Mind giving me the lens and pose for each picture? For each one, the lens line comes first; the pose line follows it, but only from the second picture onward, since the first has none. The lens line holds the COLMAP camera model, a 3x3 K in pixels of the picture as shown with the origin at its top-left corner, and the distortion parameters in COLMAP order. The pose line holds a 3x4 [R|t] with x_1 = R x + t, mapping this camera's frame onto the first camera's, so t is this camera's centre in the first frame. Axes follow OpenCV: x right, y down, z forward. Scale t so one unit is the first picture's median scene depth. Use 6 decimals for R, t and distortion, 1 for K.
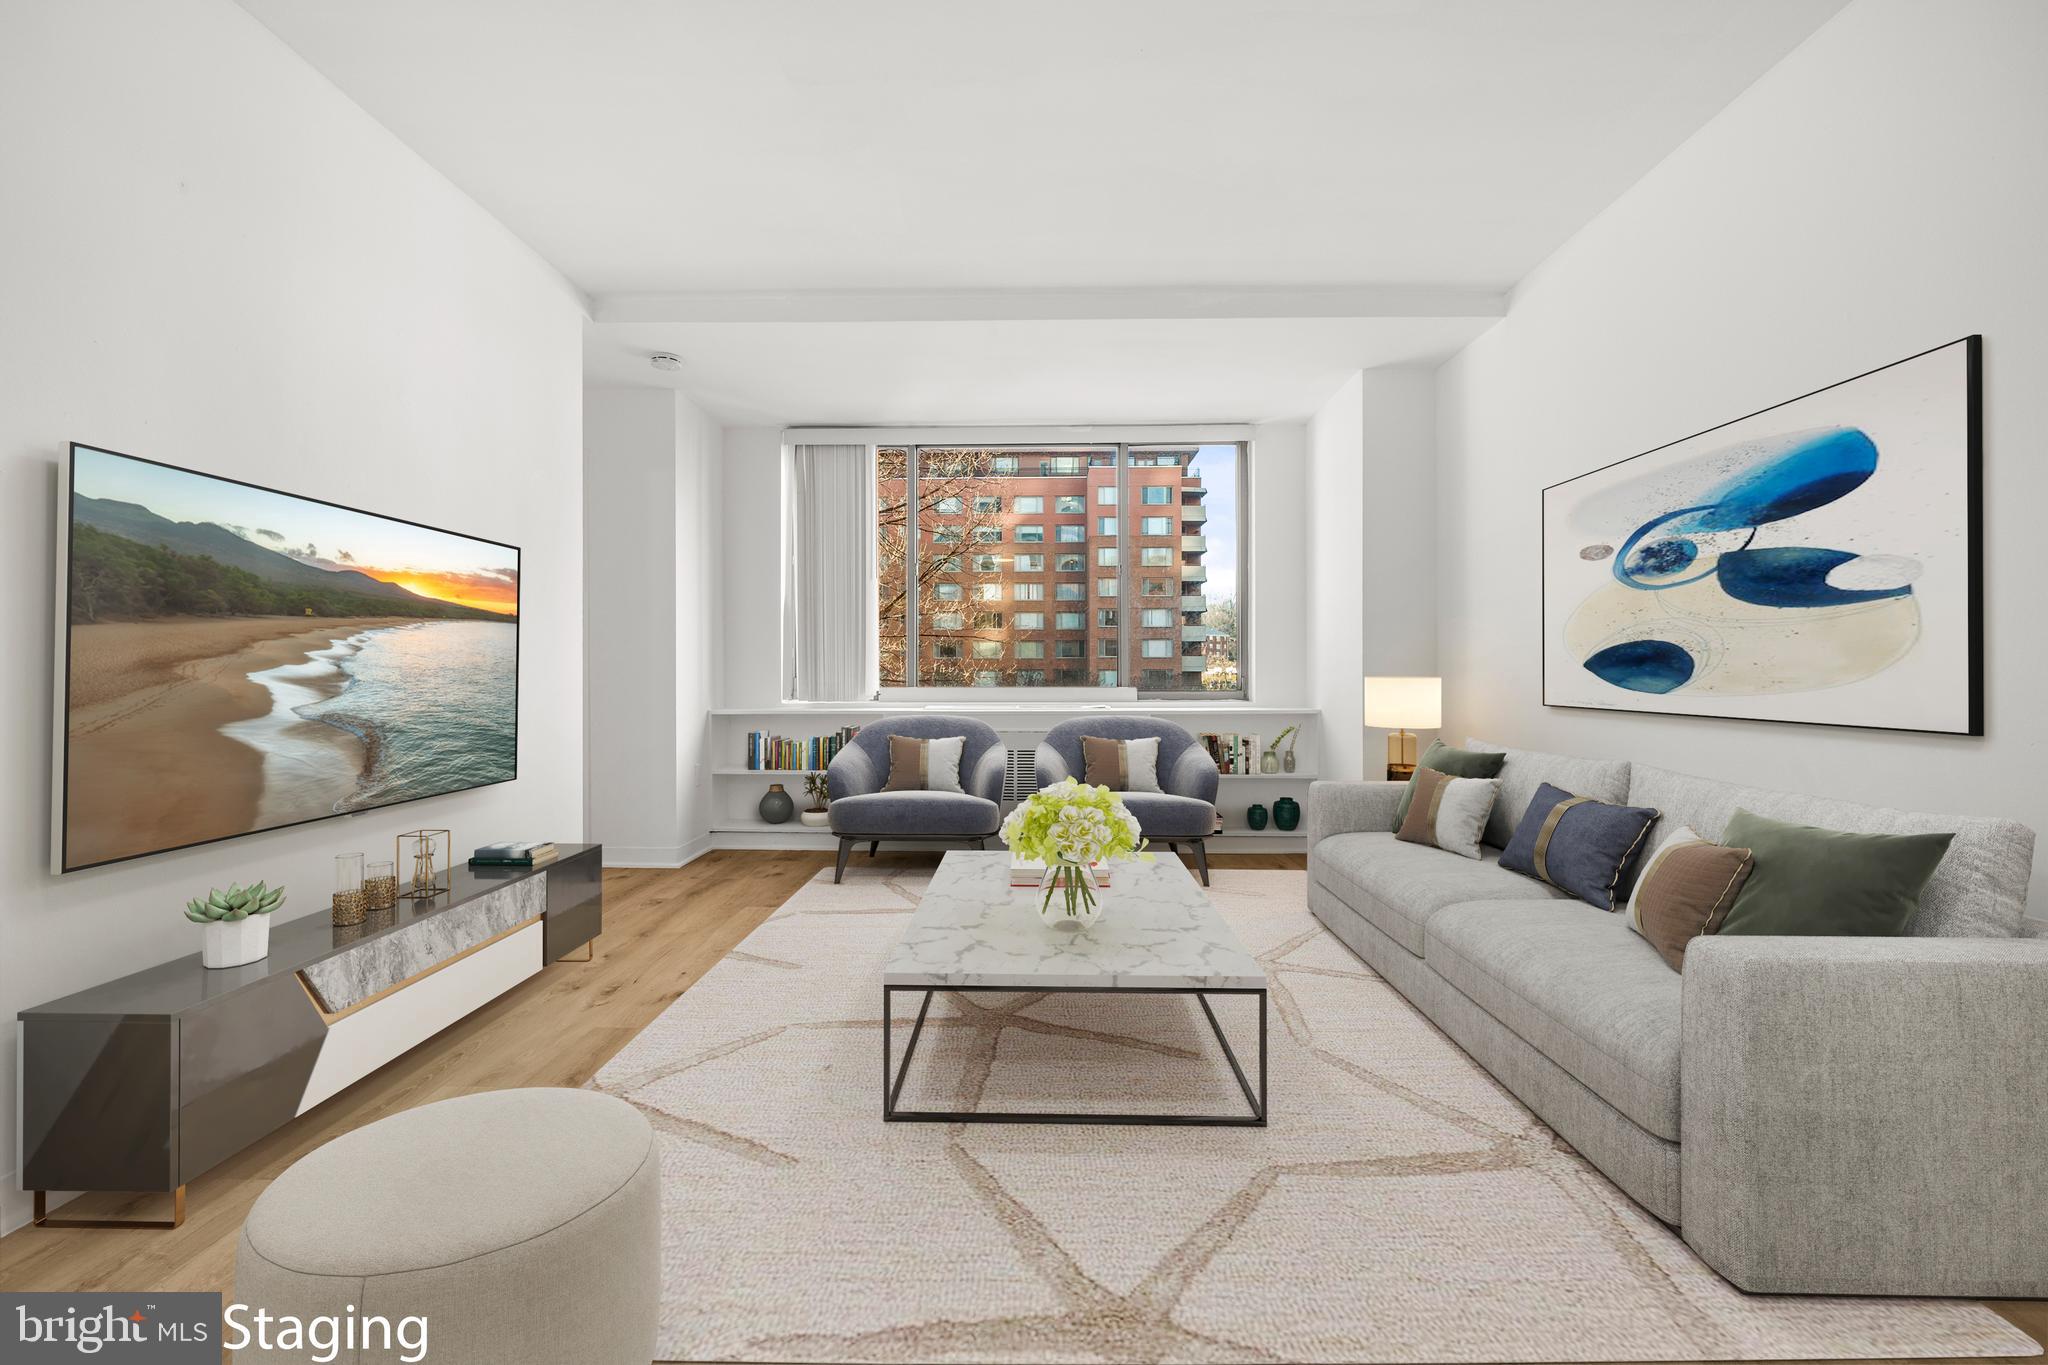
lens RADIAL K [[882.3, 0, 1042.0], [0, 882.3, 670.1], [0, 0, 1]] dist [0.002583, 0.000705]
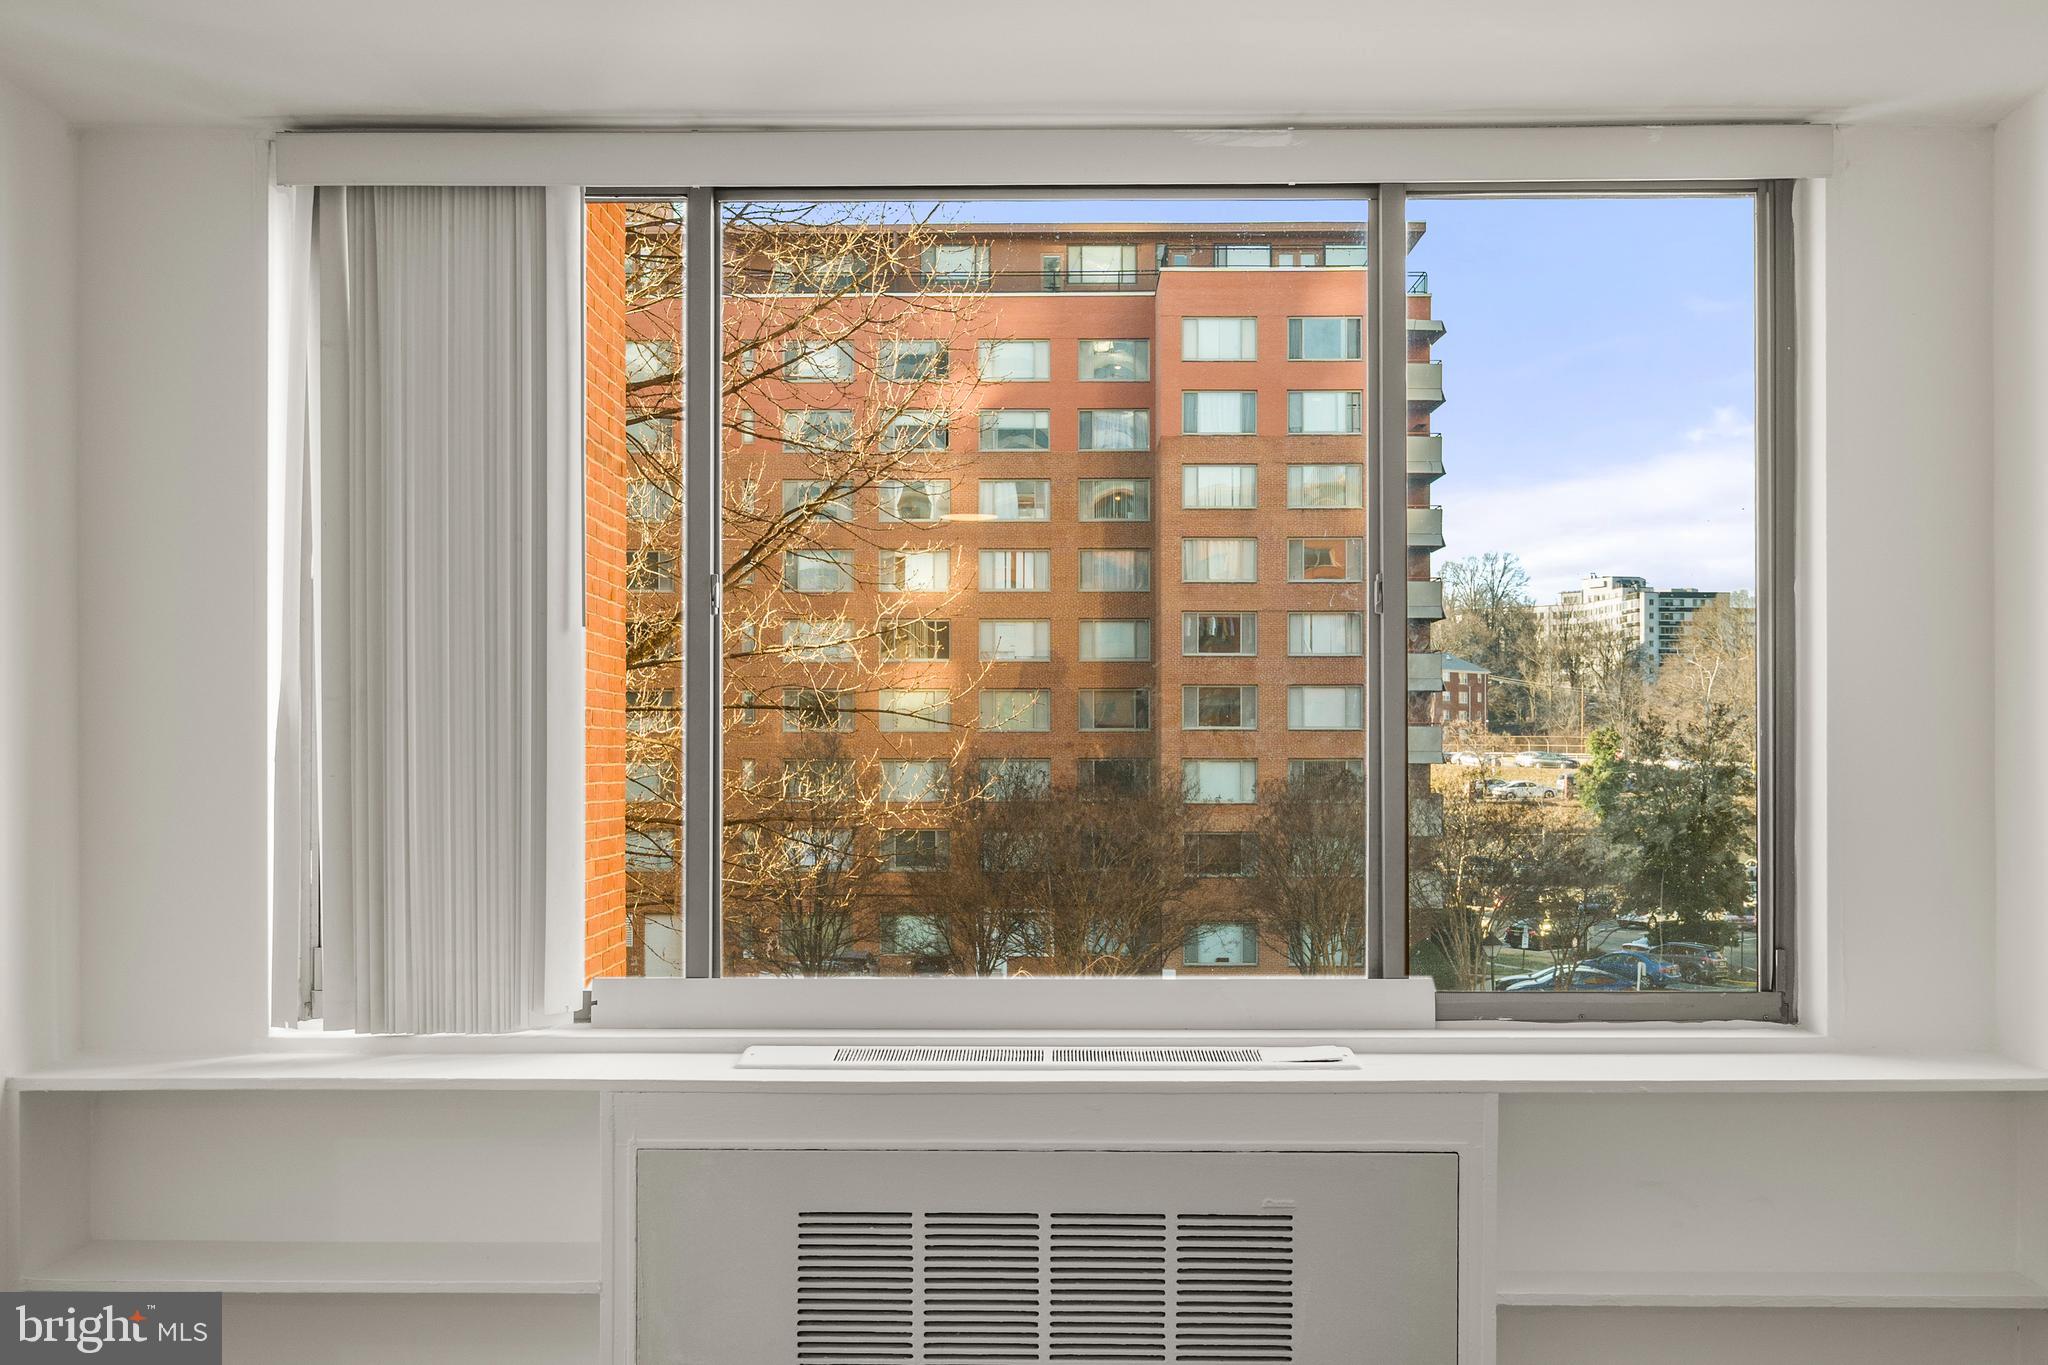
lens RADIAL K [[1893.9, 0, 1012.6], [0, 1893.9, 689.3], [0, 0, 1]] dist [-0.003669, -0.001690]
pose [[0.999988, 0.003018, -0.003766, -0.012252], [-0.003051, 0.999956, -0.008852, -0.025244], [0.003739, 0.008863, 0.999954, 0.114443]]
